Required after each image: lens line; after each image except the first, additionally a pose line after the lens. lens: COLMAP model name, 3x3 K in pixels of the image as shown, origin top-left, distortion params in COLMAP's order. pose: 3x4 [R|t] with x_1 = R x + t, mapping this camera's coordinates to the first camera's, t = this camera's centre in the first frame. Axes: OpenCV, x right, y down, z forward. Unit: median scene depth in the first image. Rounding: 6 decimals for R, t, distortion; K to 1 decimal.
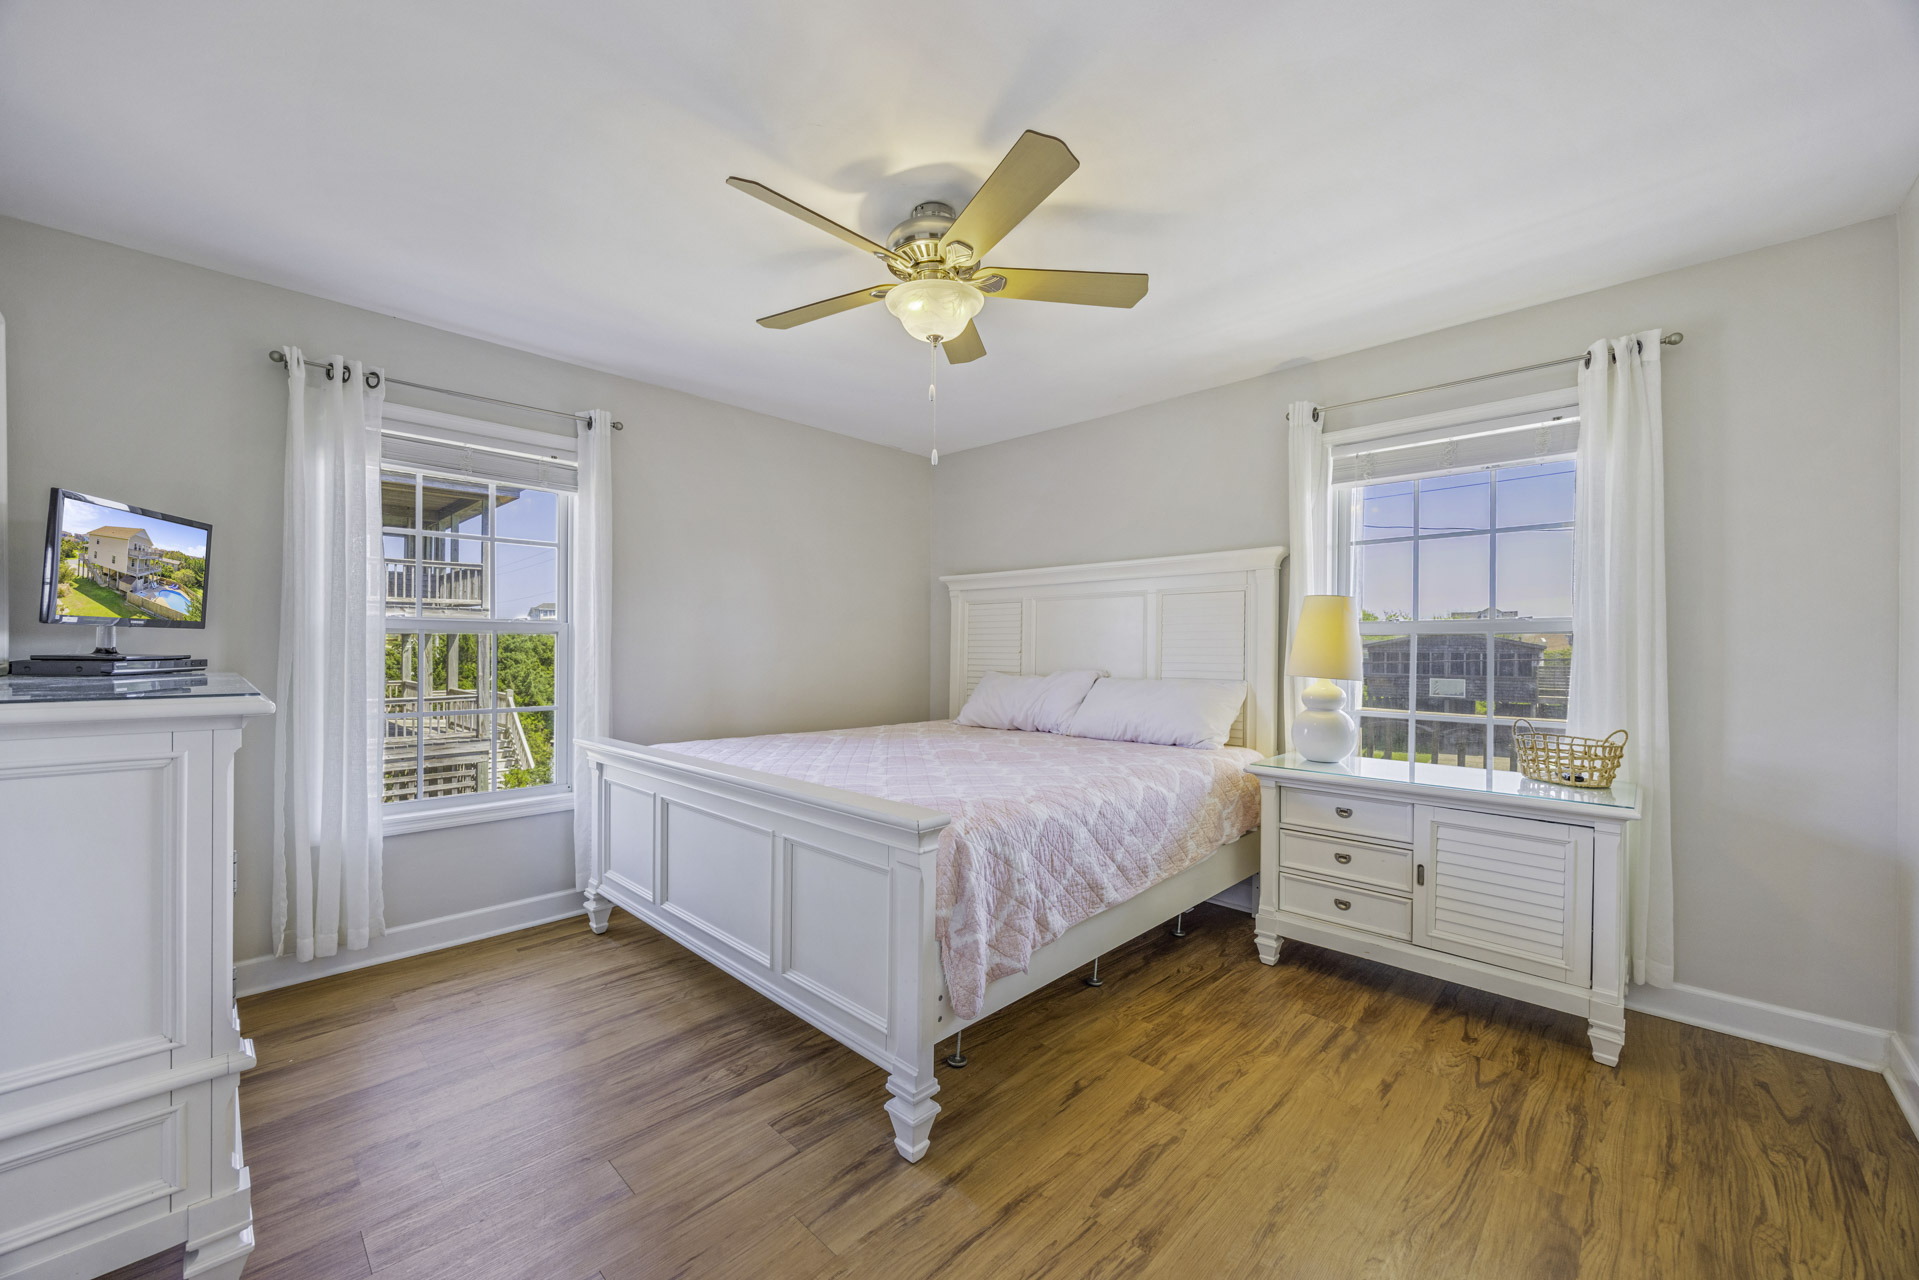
lens RADIAL K [[732.4, 0, 952.6], [0, 732.4, 654.8], [0, 0, 1]] dist [0.000338, 0.000152]
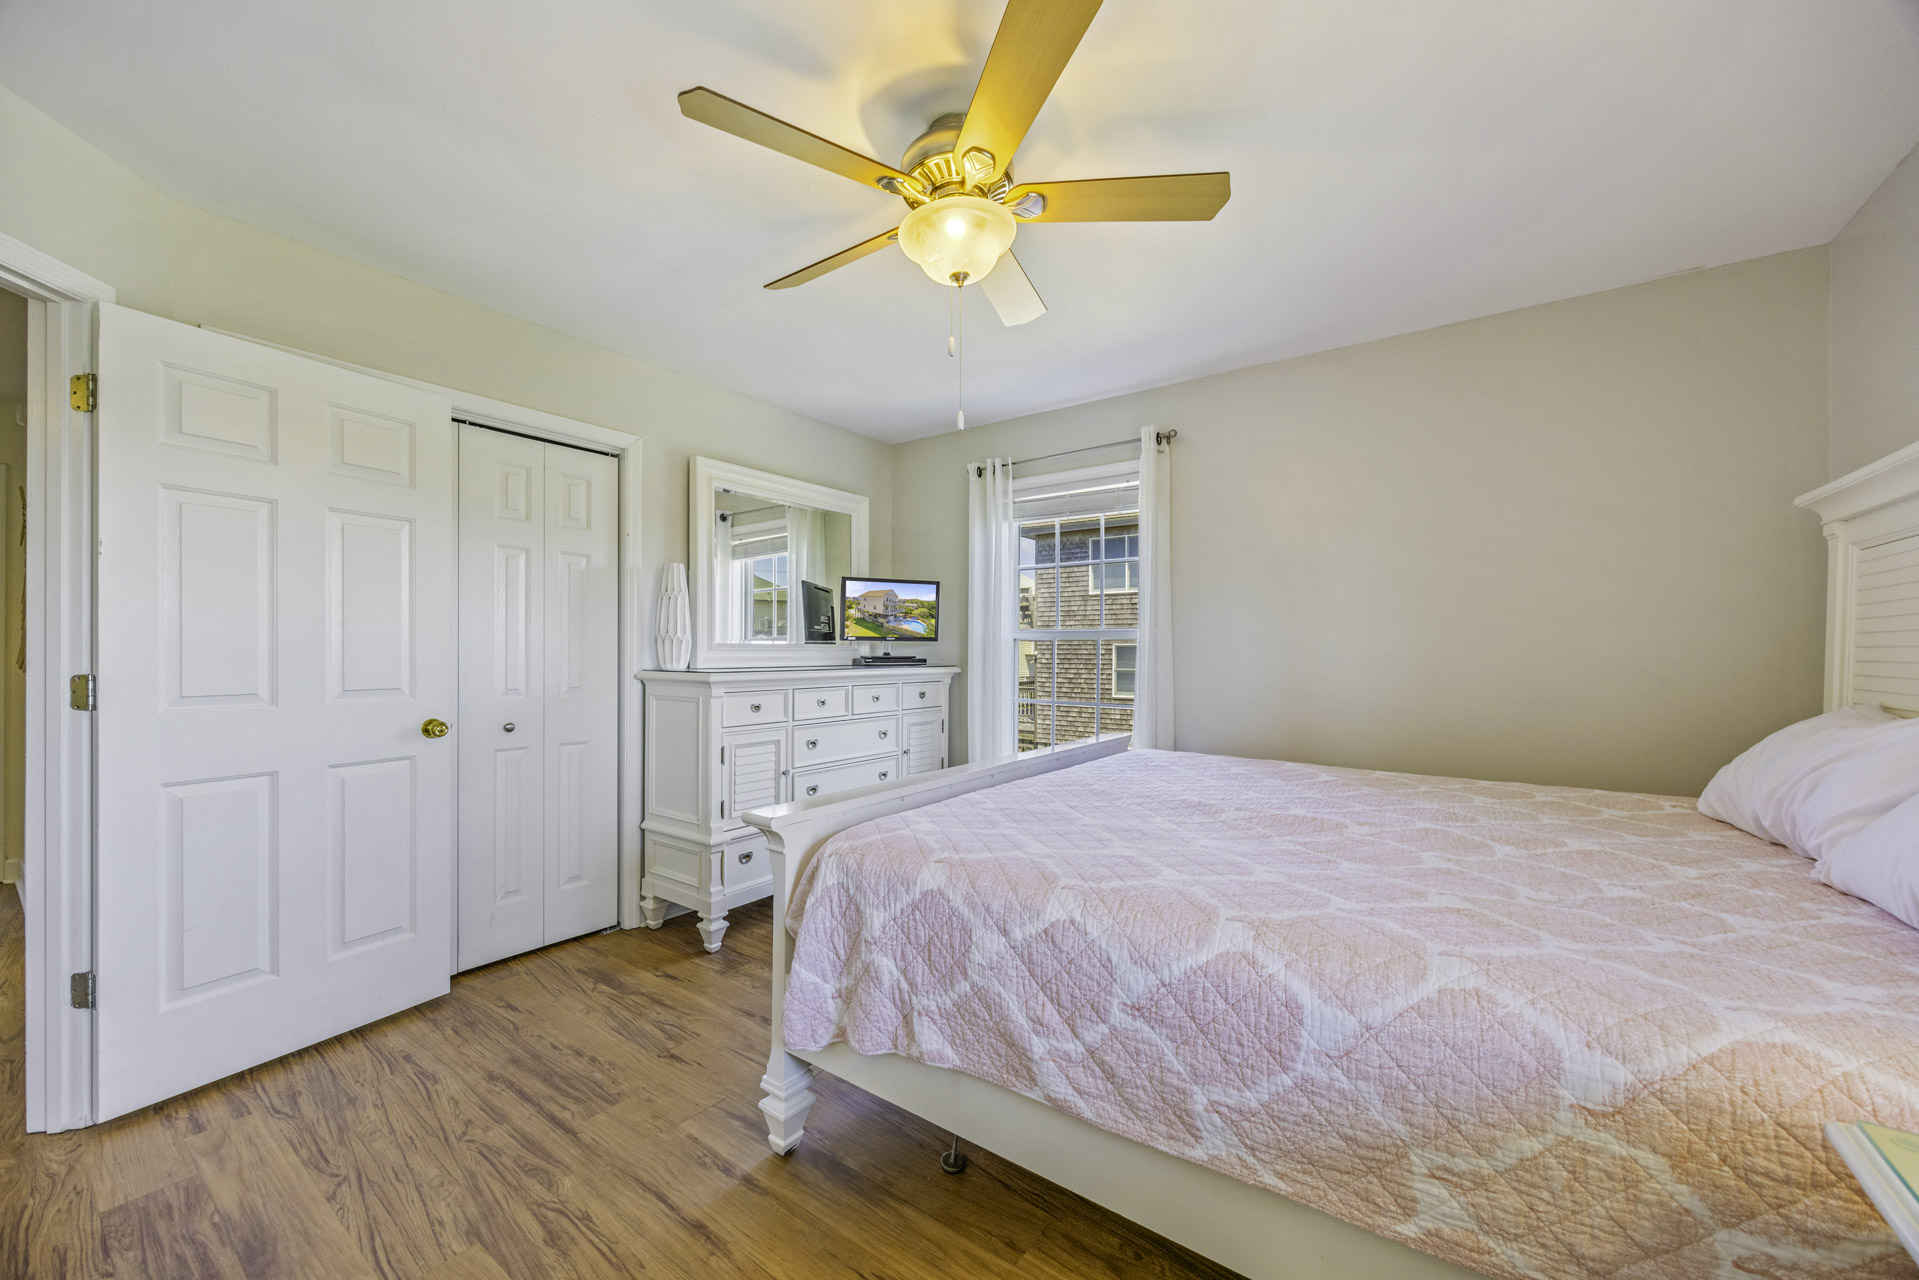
lens RADIAL K [[732.4, 0, 952.6], [0, 732.4, 654.8], [0, 0, 1]] dist [0.000338, 0.000152]
pose [[0.138047, 0.001700, -0.990424, 0.801650], [-0.010405, 0.999946, 0.000266, -0.003835], [0.990371, 0.010269, 0.138057, 0.882157]]
